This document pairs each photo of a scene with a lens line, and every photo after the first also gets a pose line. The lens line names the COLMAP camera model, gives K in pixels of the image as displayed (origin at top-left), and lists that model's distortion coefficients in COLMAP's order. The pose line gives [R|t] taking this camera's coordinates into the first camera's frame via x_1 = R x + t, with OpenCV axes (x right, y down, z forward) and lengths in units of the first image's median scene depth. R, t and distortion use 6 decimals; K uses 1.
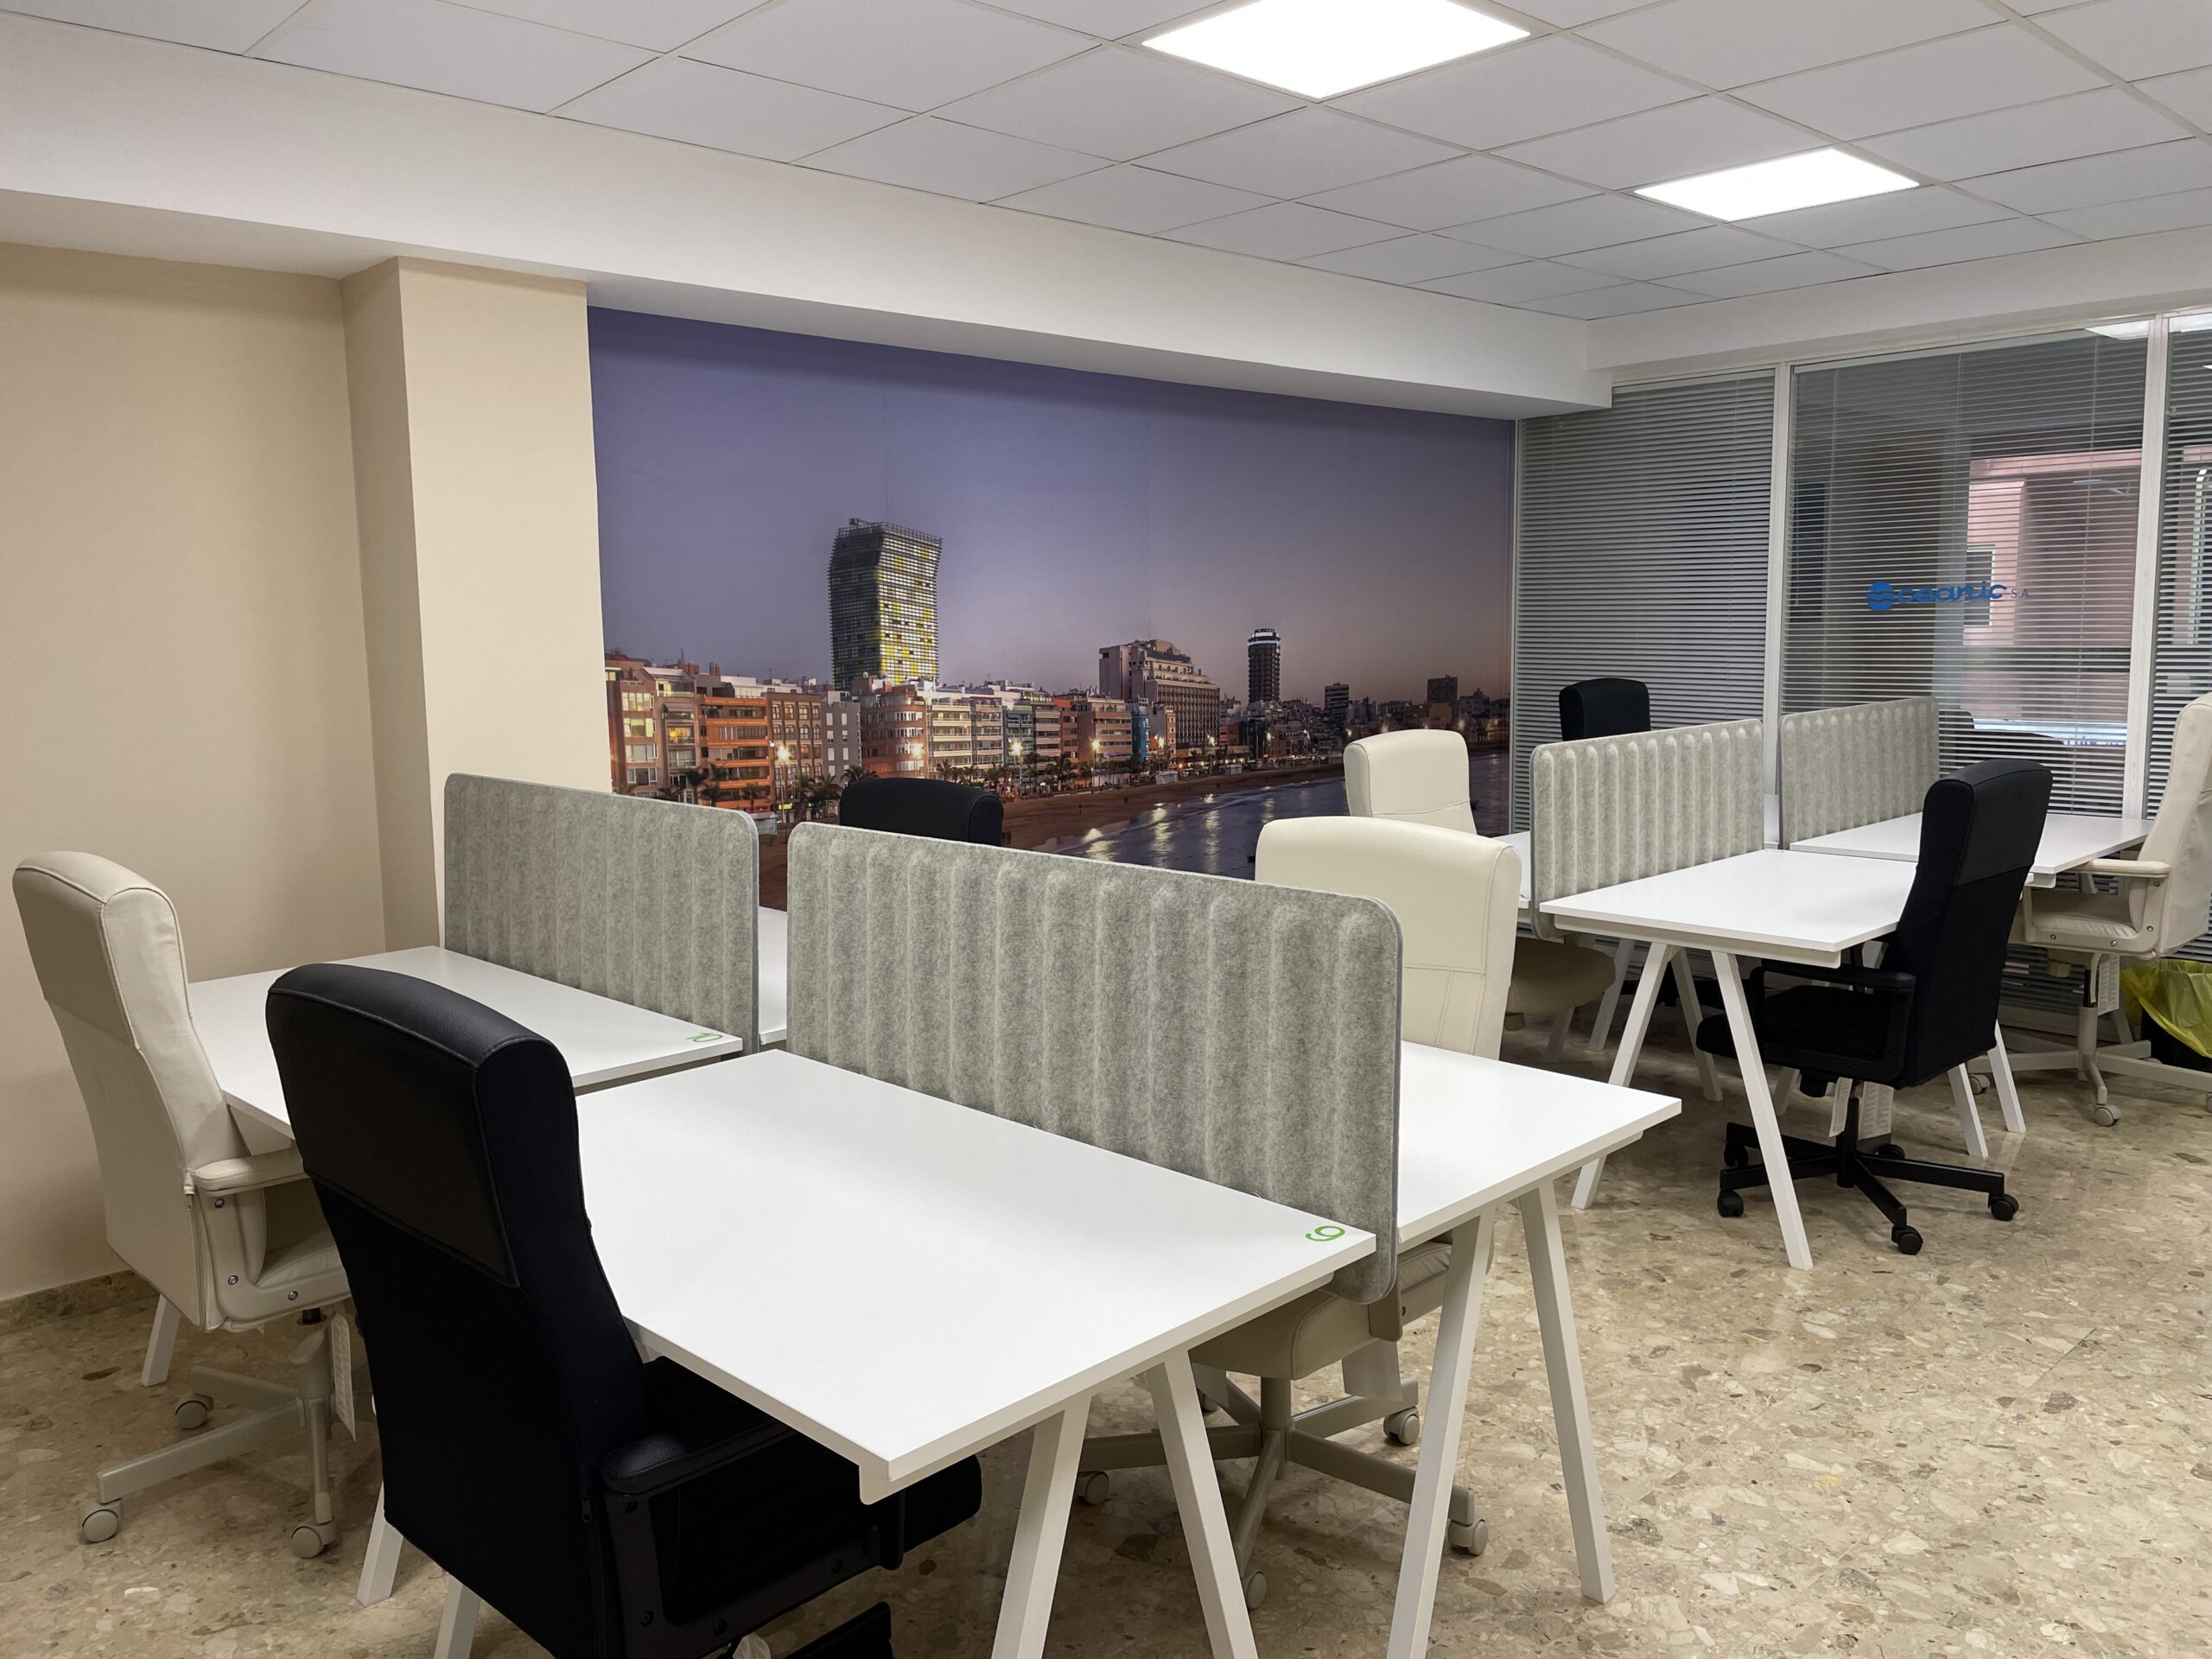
lens RADIAL K [[1696.4, 0, 1091.5], [0, 1696.4, 813.5], [0, 0, 1]] dist [0.069366, -0.094580]
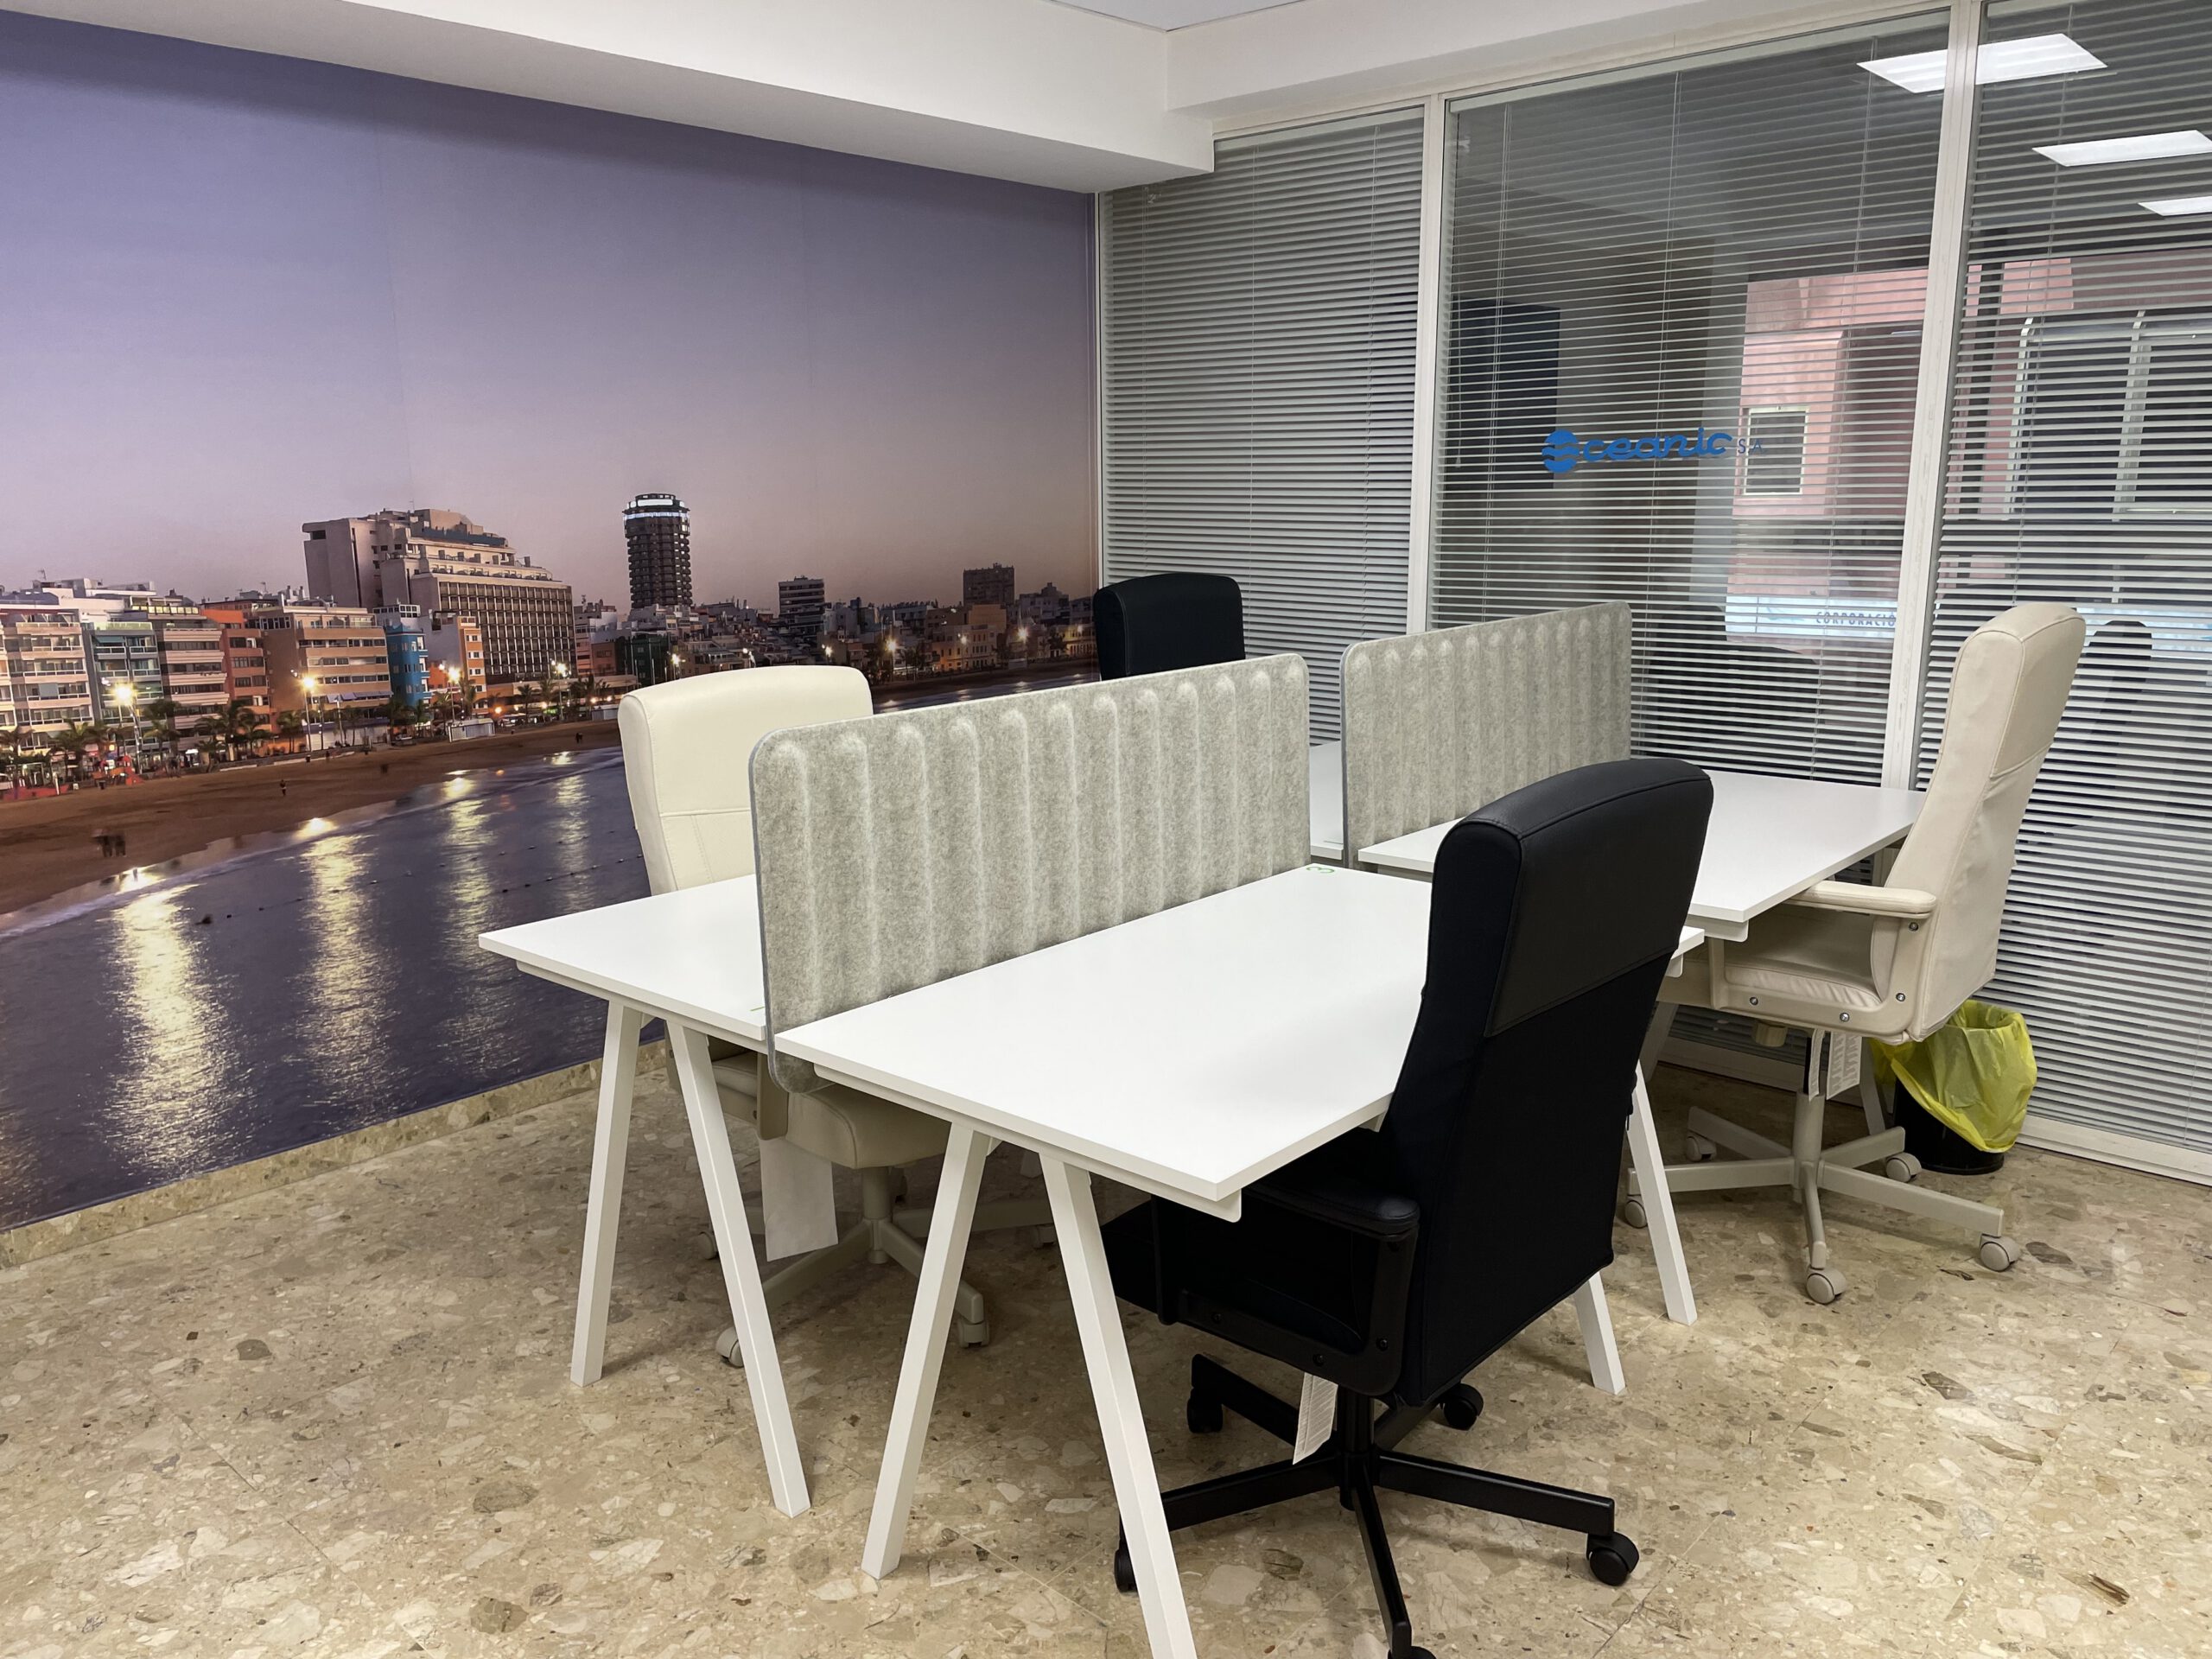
lens RADIAL K [[1696.4, 0, 1092.0], [0, 1696.4, 849.5], [0, 0, 1]] dist [0.069366, -0.094580]
pose [[0.996337, -0.013902, 0.084371, 0.236560], [0.005688, 0.995286, 0.096818, -0.039662], [-0.085319, -0.095984, 0.991720, 0.359915]]
